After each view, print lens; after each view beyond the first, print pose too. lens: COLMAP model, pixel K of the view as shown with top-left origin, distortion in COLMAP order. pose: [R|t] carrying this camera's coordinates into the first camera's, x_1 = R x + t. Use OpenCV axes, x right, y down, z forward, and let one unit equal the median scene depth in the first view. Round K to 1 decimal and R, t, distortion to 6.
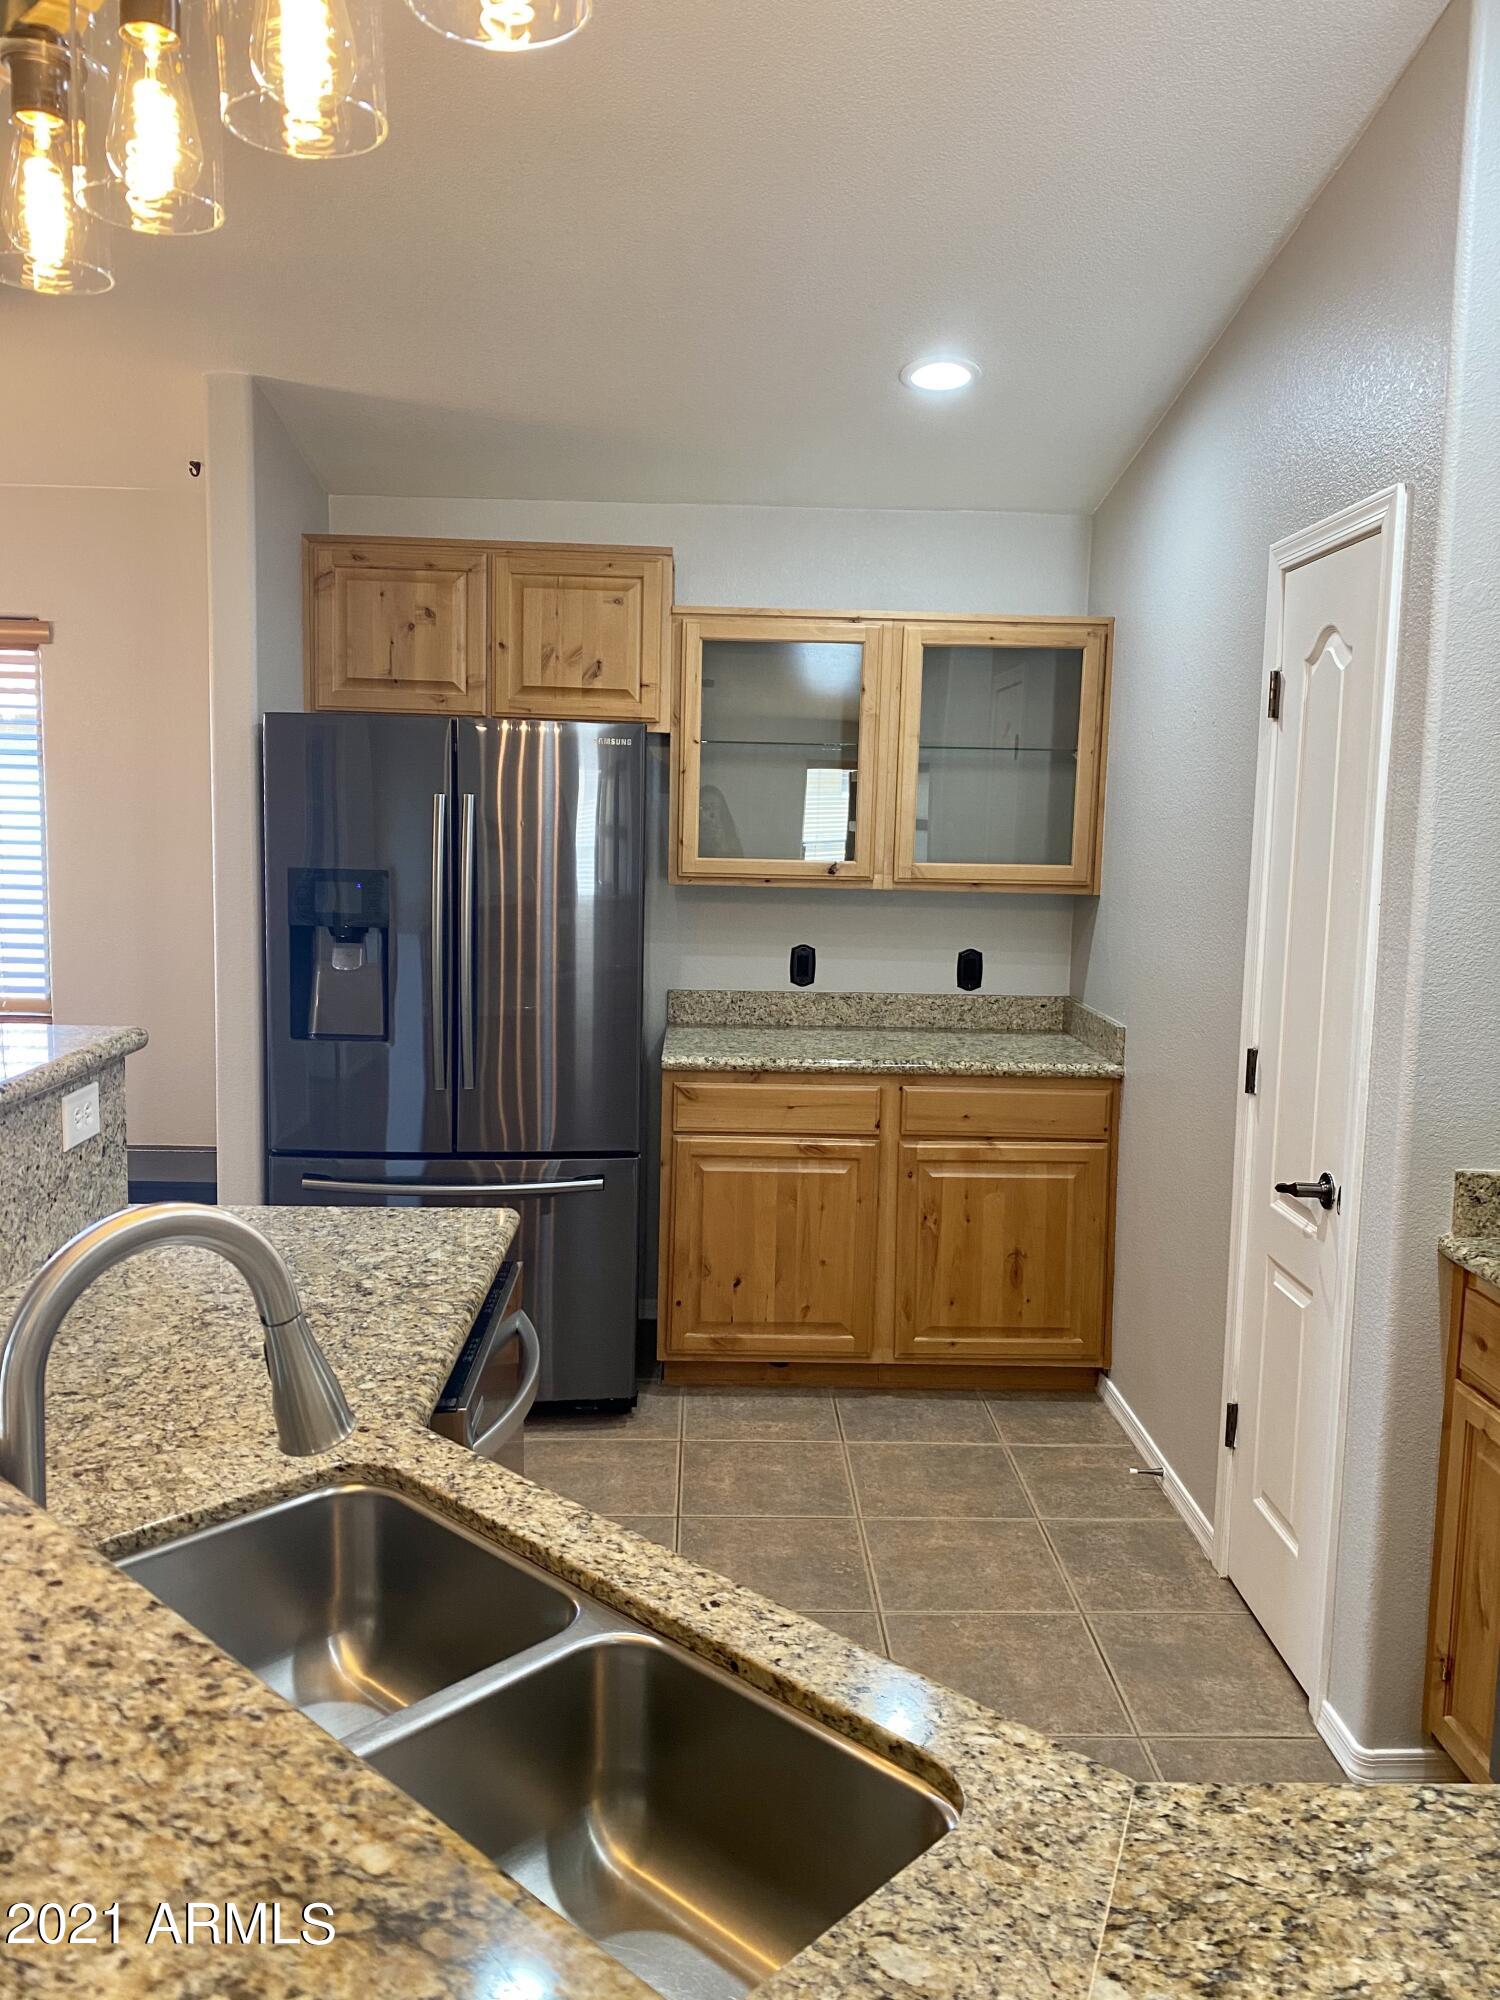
lens RADIAL K [[1502.3, 0, 750.0], [0, 1502.3, 1000.0], [0, 0, 1]] dist [0.091191, -0.000656]
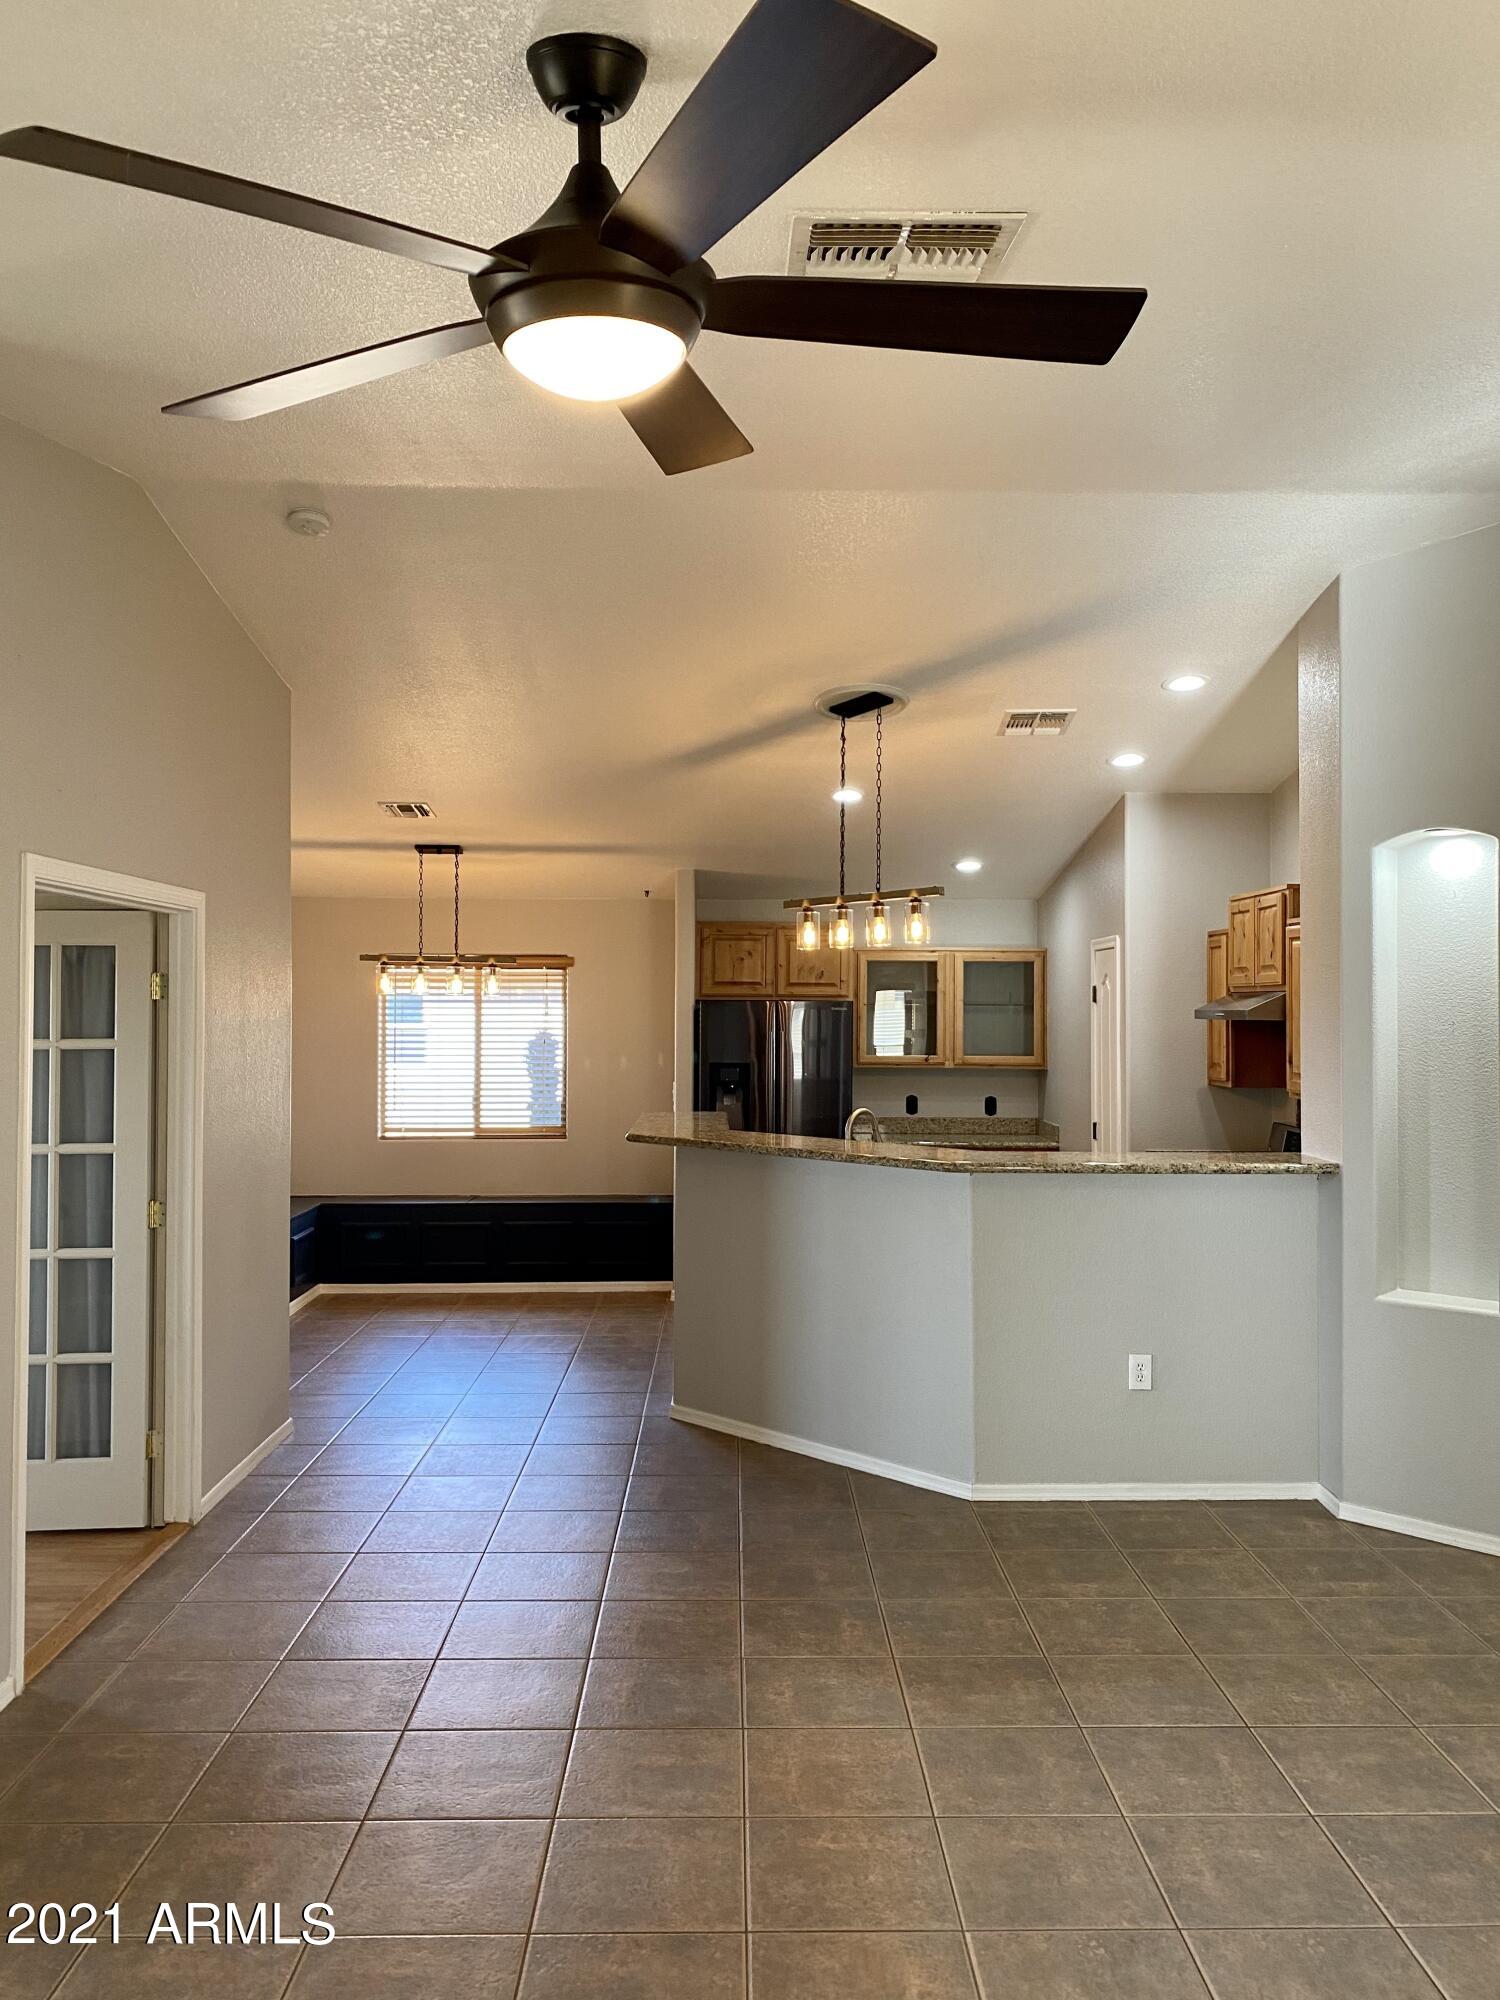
lens RADIAL K [[1529.9, 0, 750.0], [0, 1529.9, 1000.0], [0, 0, 1]] dist [-0.014669, -0.007276]
pose [[0.999831, -0.018068, -0.003353, -0.200811], [0.017485, 0.991499, -0.128931, 0.114083], [0.005653, 0.128850, 0.991648, -1.278880]]
